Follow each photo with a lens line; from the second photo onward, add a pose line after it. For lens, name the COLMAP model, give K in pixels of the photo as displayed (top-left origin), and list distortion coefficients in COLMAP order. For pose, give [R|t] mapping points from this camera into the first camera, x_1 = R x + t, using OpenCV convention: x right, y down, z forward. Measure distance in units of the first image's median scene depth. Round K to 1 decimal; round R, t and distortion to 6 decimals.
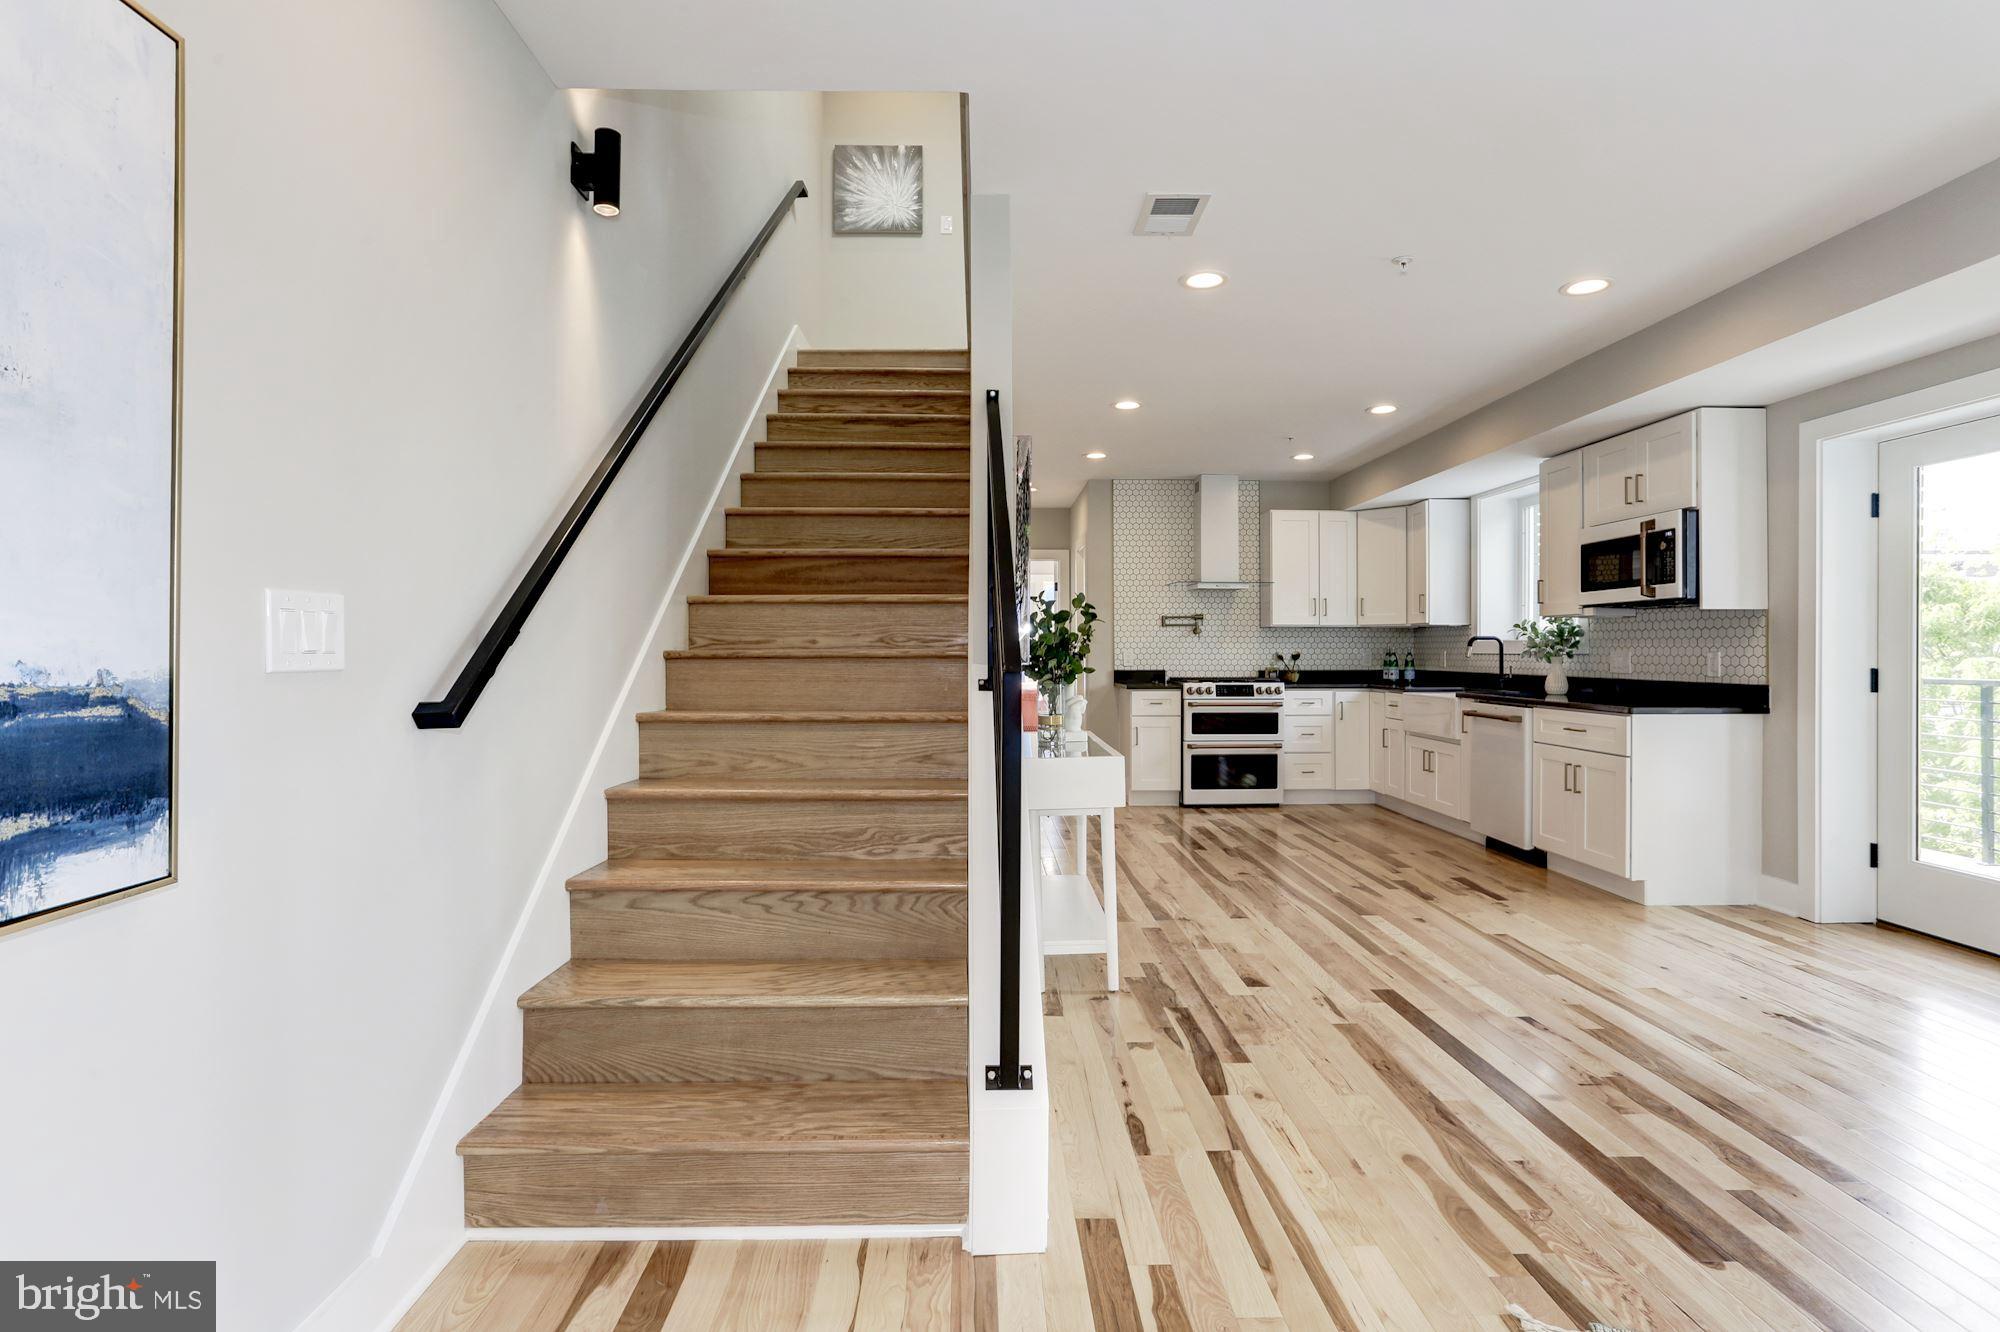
lens RADIAL K [[967.2, 0, 988.7], [0, 967.2, 656.6], [0, 0, 1]] dist [-0.069127, 0.035689]
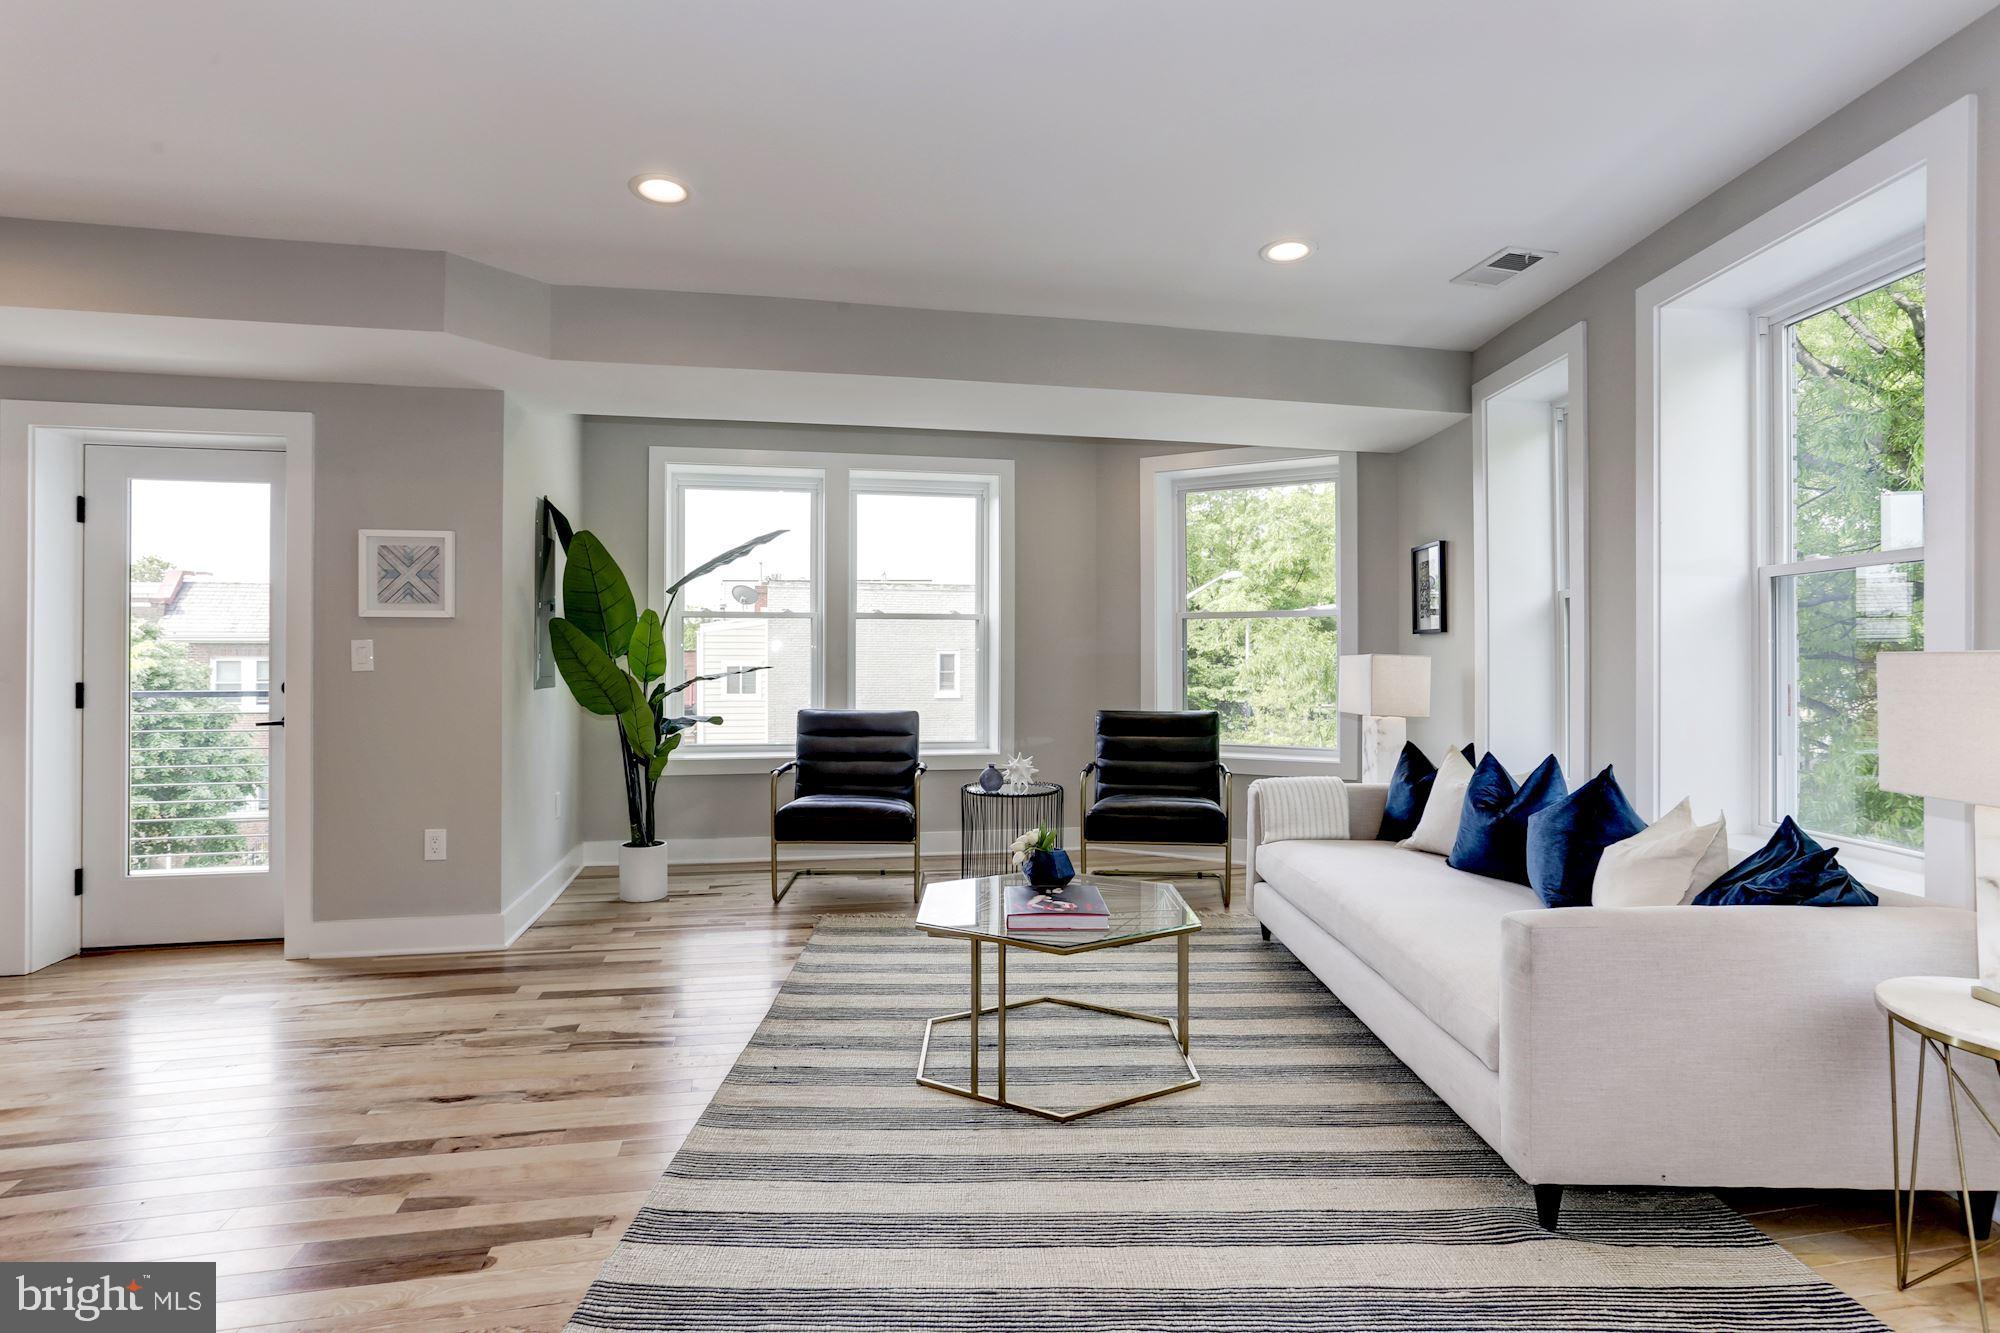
lens RADIAL K [[967.2, 0, 988.7], [0, 967.2, 657.1], [0, 0, 1]] dist [-0.069127, 0.035689]
pose [[-0.188931, 0.004632, 0.981979, -0.084992], [0.007119, 0.999969, -0.003347, -0.001938], [-0.981965, 0.006358, -0.188958, 0.160668]]
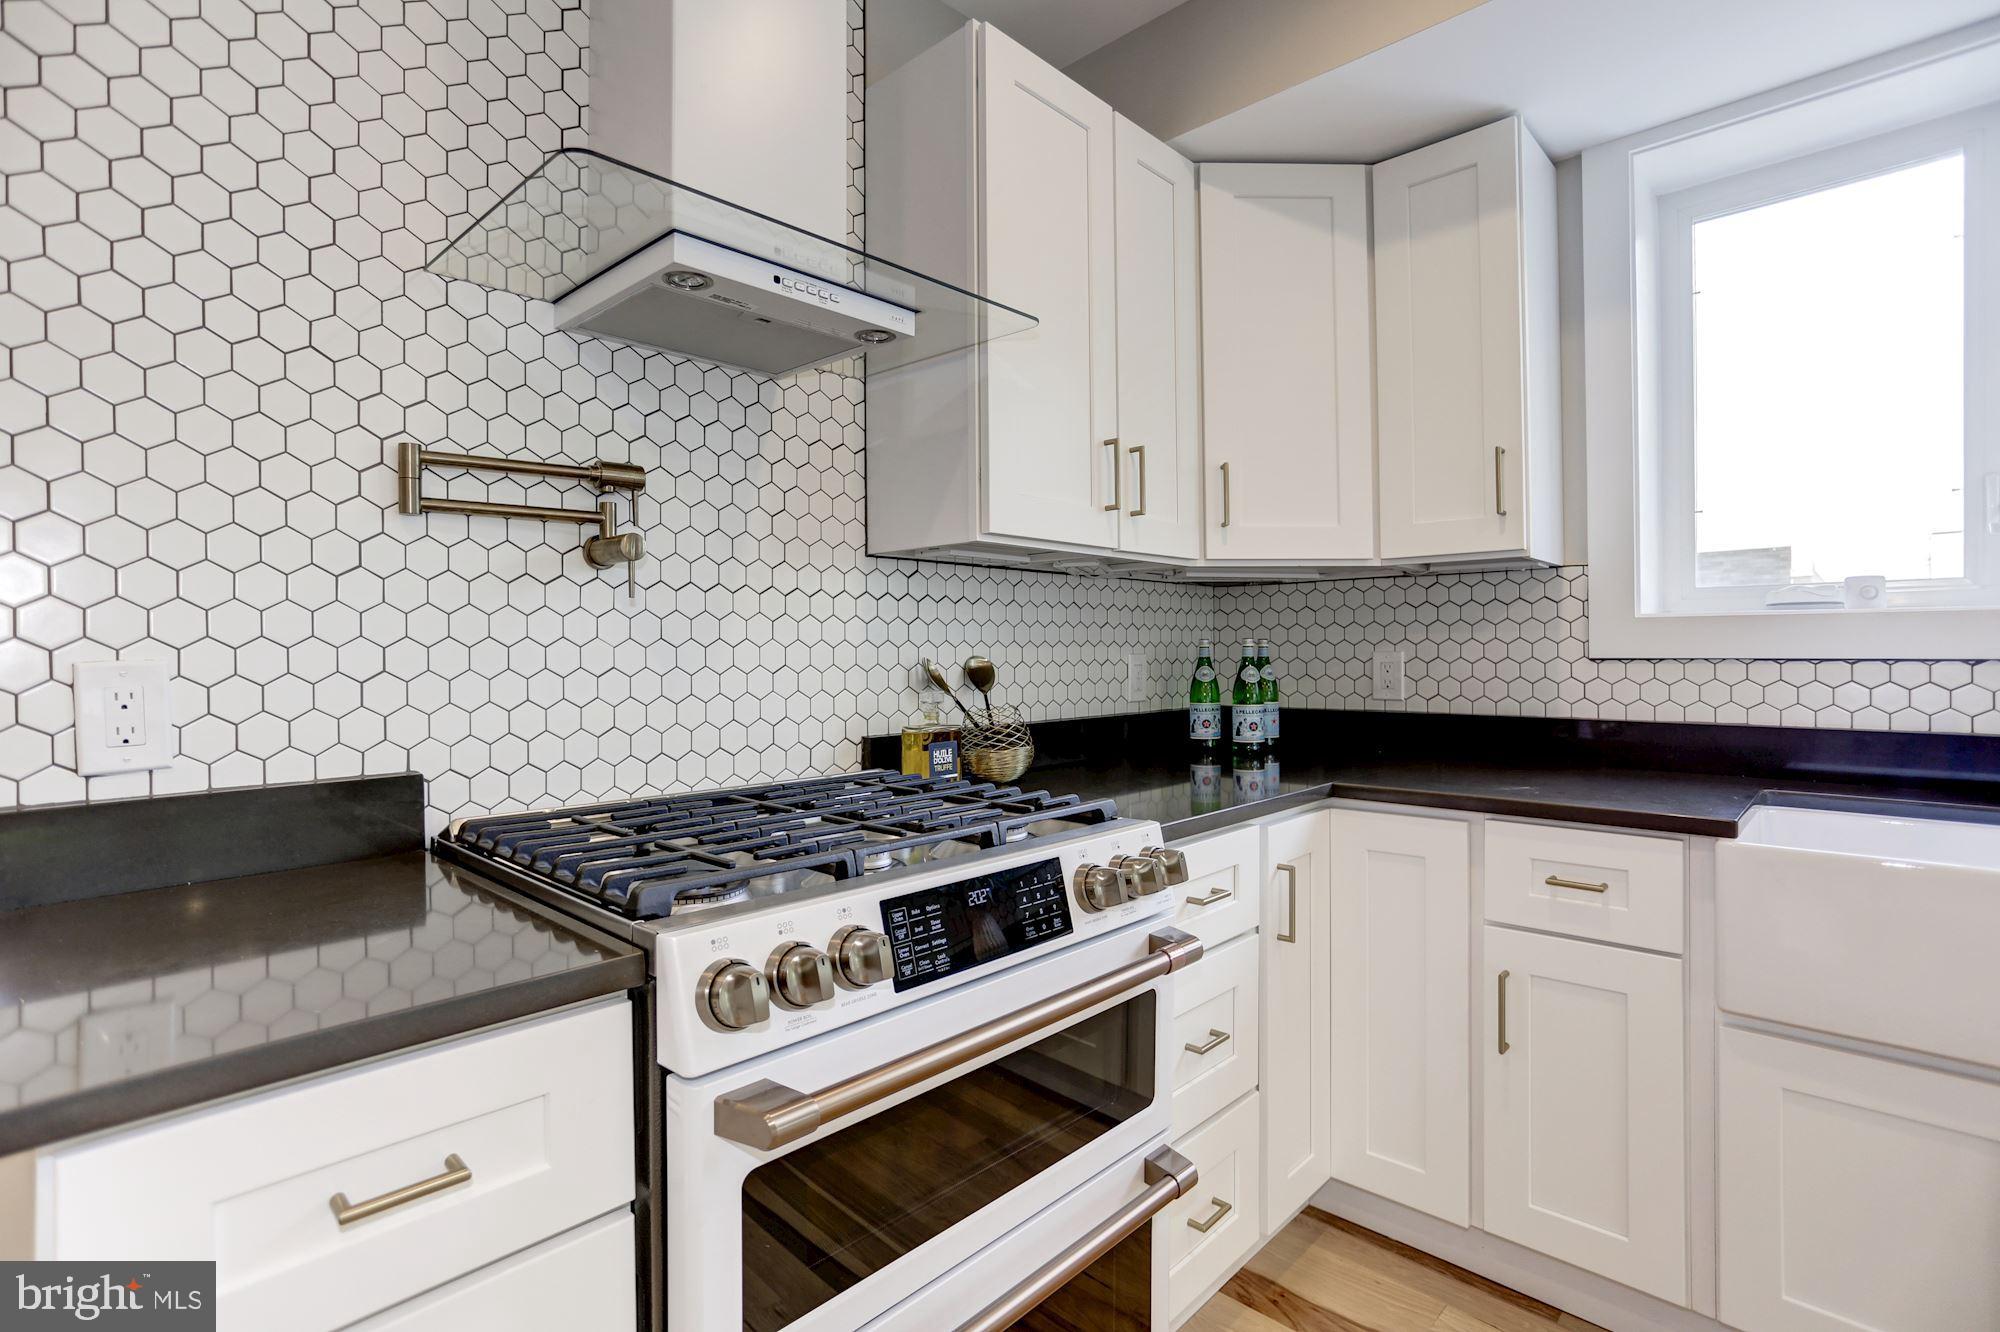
lens RADIAL K [[970.2, 0, 988.6], [0, 970.2, 645.5], [0, 0, 1]] dist [-0.058732, 0.035391]
pose [[0.698719, -0.000923, 0.715395, 0.147084], [0.009468, 0.999924, -0.007957, -0.006490], [-0.715333, 0.012333, 0.698675, 0.896611]]
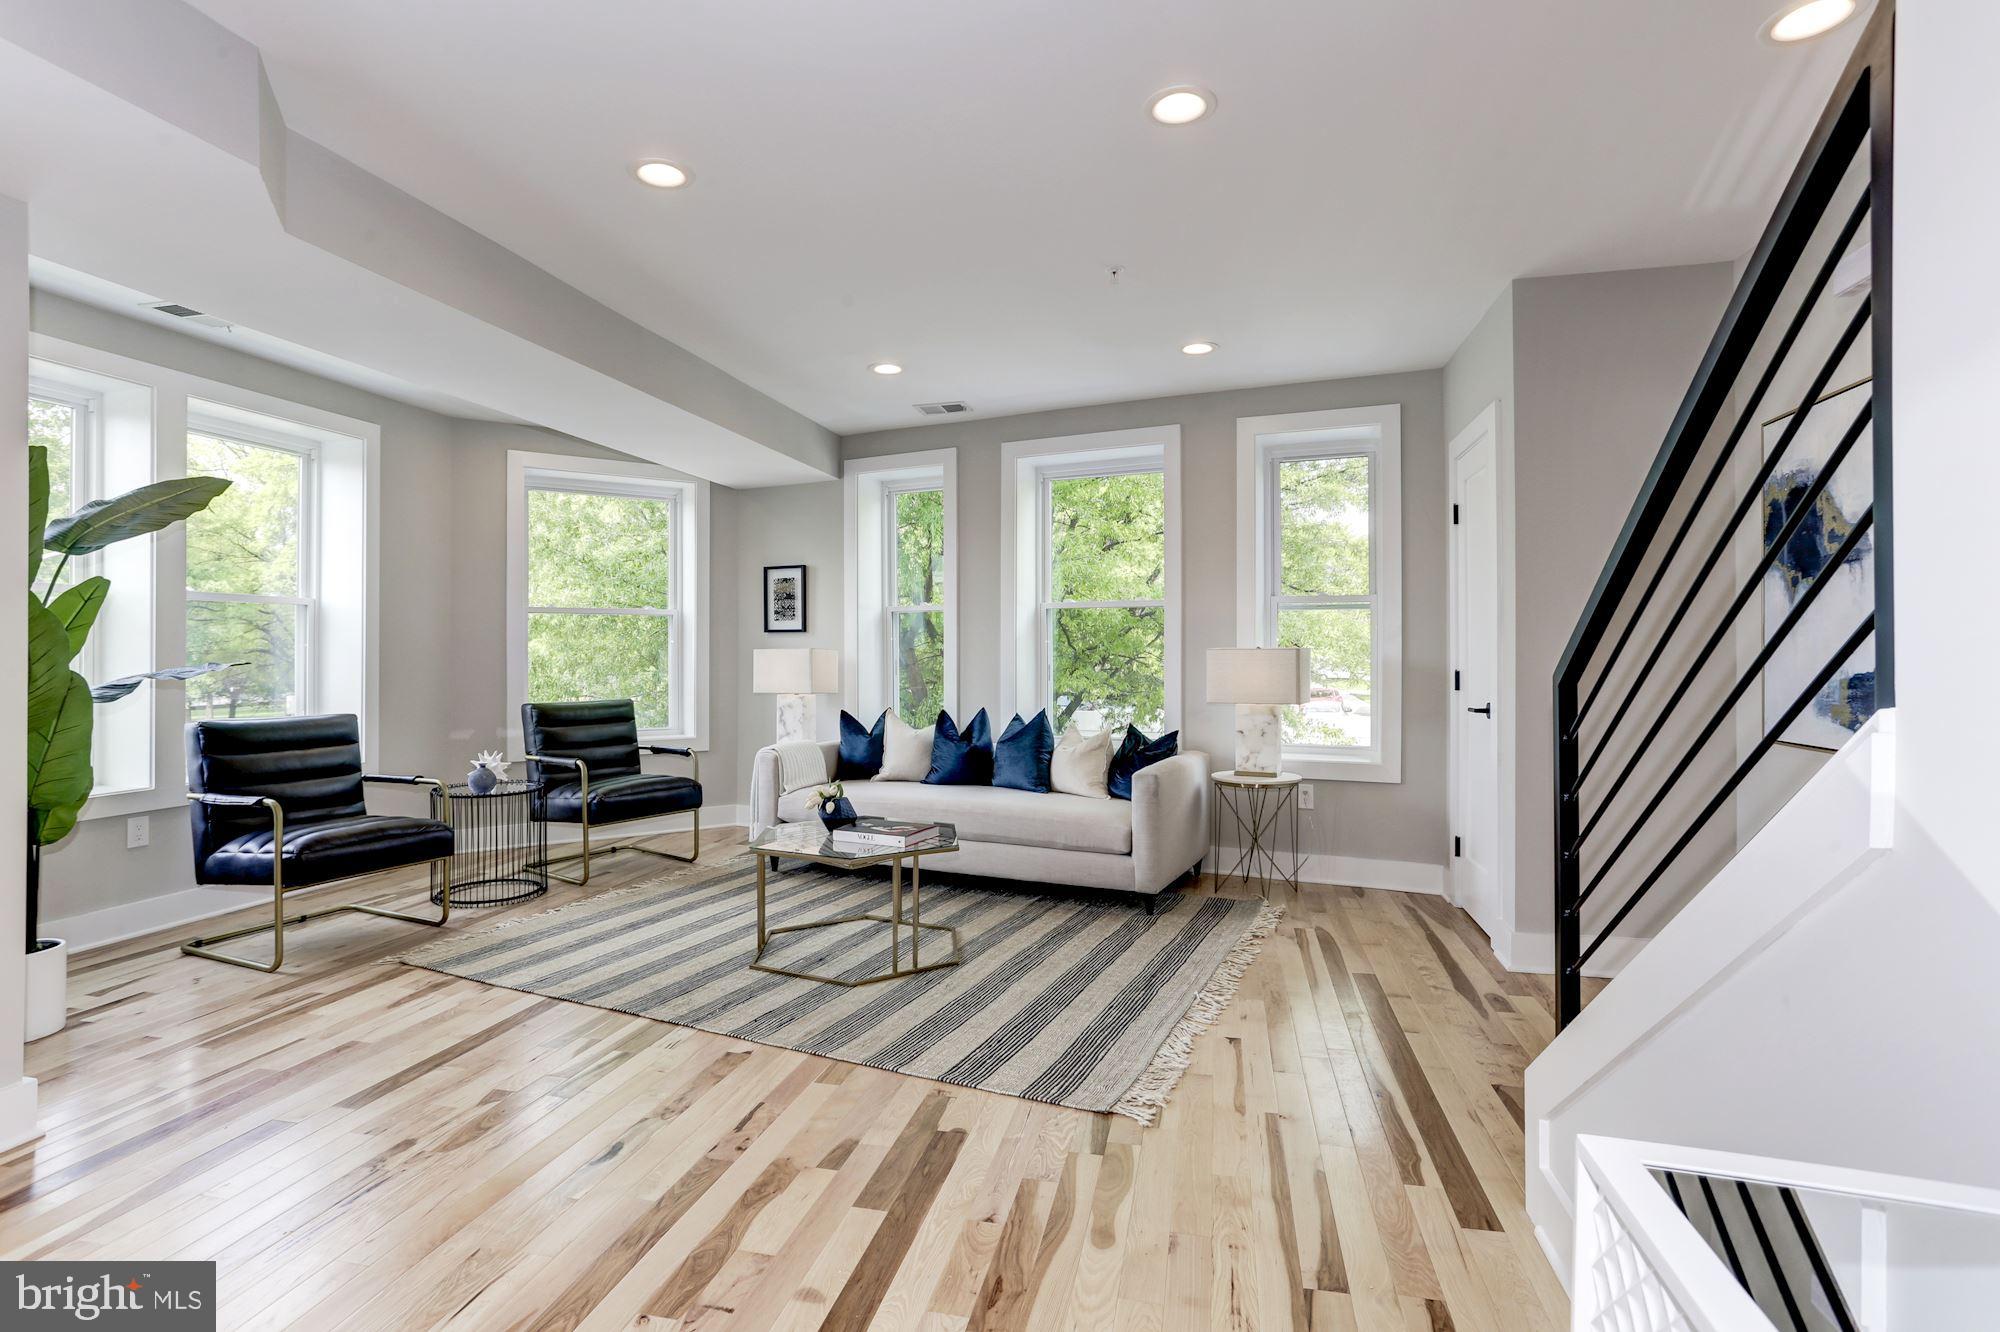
lens RADIAL K [[981.1, 0, 994.6], [0, 981.1, 654.5], [0, 0, 1]] dist [-0.067937, 0.038061]
pose [[-0.969979, 0.001880, 0.243183, 0.099261], [0.004362, 0.999944, 0.009671, -0.006316], [-0.243151, 0.010442, -0.969932, 0.567938]]
